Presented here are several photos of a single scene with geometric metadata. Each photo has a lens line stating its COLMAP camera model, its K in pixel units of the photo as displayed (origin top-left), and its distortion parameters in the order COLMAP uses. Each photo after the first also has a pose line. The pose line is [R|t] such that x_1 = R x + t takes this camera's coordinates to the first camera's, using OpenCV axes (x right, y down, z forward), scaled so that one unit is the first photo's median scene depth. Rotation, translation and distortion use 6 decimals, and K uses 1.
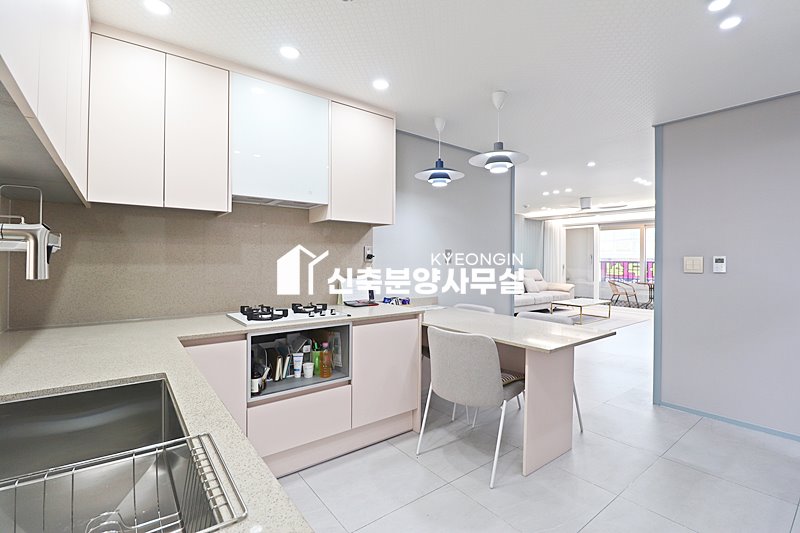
lens RADIAL K [[368.7, 0, 396.8], [0, 368.7, 260.5], [0, 0, 1]] dist [-0.013548, -0.005394]
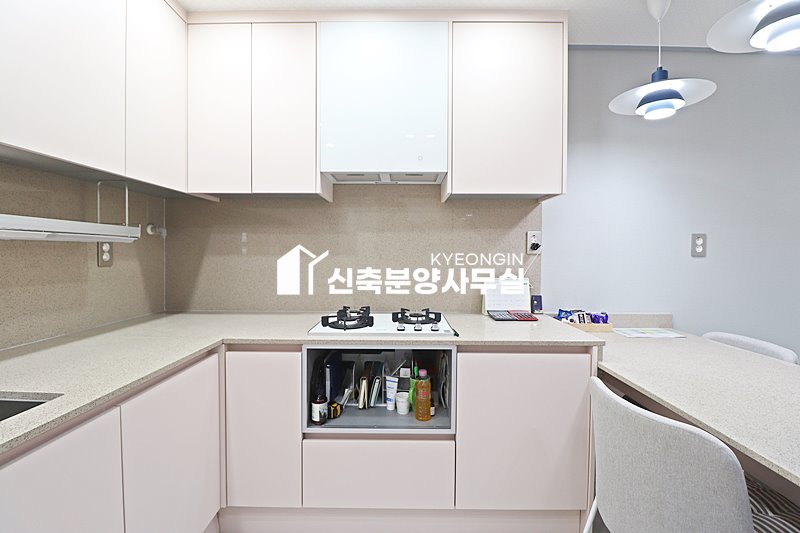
lens RADIAL K [[368.7, 0, 395.9], [0, 368.7, 261.4], [0, 0, 1]] dist [-0.013548, -0.005394]
pose [[0.786494, 0.011458, -0.617491, 0.186514], [-0.002646, 0.999881, 0.015184, 0.009006], [0.617592, -0.010308, 0.786431, 0.420436]]
